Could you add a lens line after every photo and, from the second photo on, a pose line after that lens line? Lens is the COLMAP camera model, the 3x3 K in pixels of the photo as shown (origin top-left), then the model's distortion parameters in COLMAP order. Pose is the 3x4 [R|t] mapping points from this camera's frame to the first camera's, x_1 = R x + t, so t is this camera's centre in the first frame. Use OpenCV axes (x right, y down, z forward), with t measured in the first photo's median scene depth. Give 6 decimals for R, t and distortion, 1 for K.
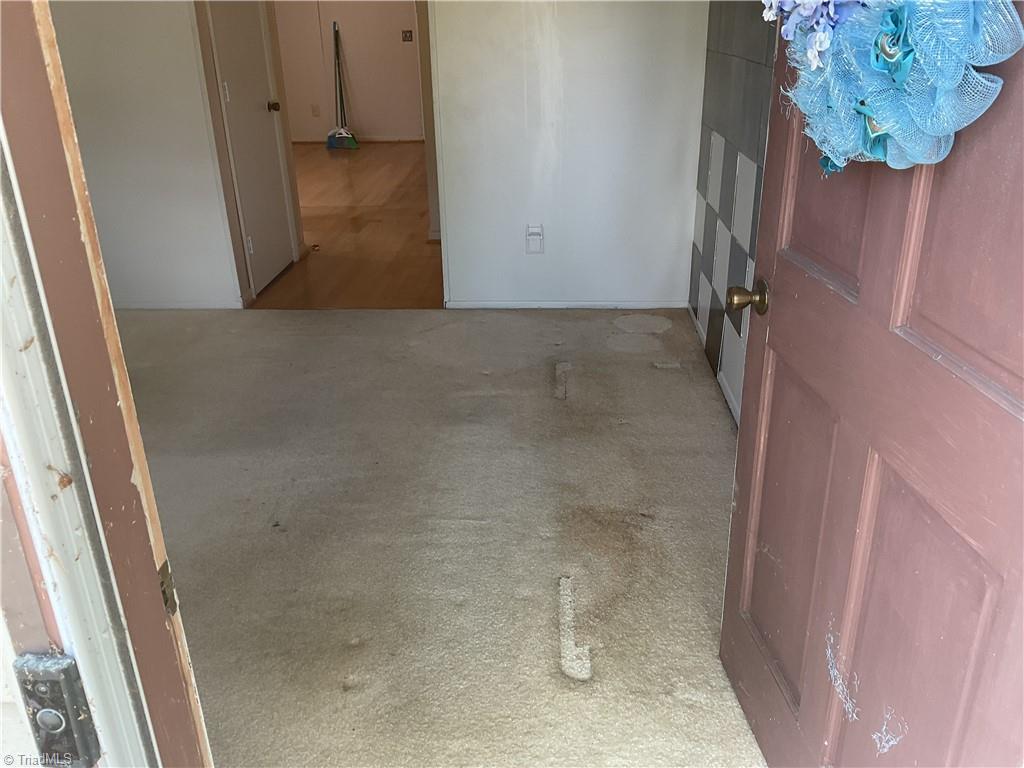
lens RADIAL K [[858.3, 0, 512.0], [0, 858.3, 384.8], [0, 0, 1]] dist [-0.001604, -0.019489]
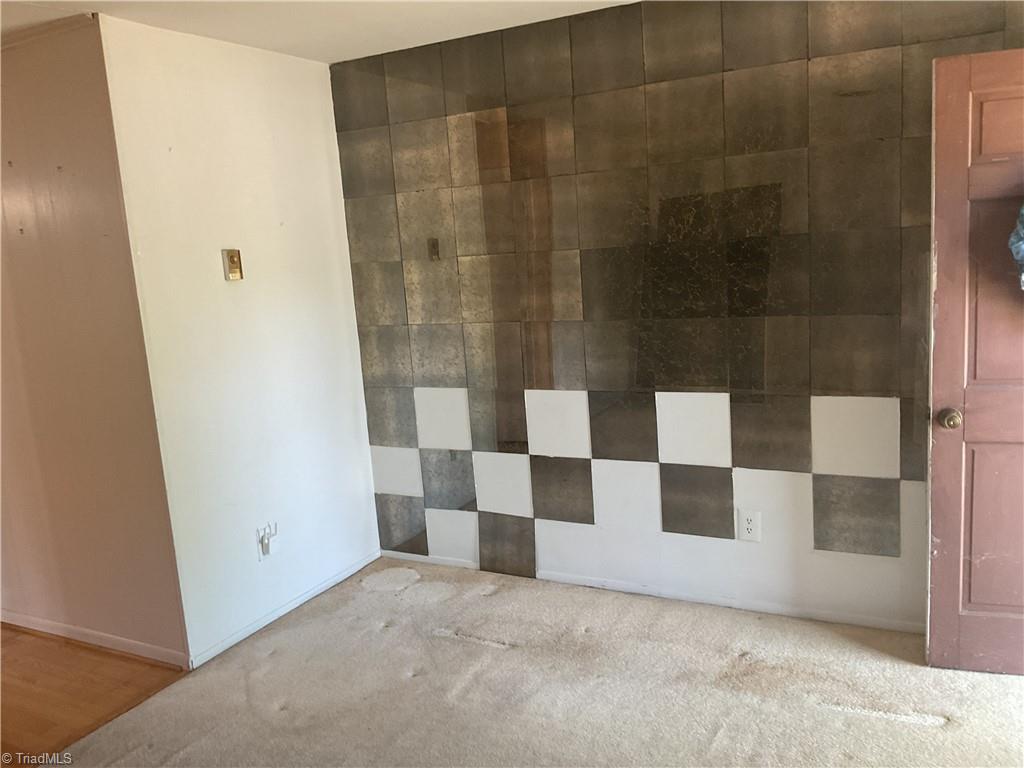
lens RADIAL K [[858.3, 0, 511.0], [0, 858.3, 383.5], [0, 0, 1]] dist [-0.001604, -0.019489]
pose [[0.420663, -0.174113, 0.890352, -0.583707], [0.414690, 0.909784, -0.018015, -0.184288], [-0.806892, 0.376799, 0.454916, 0.310676]]
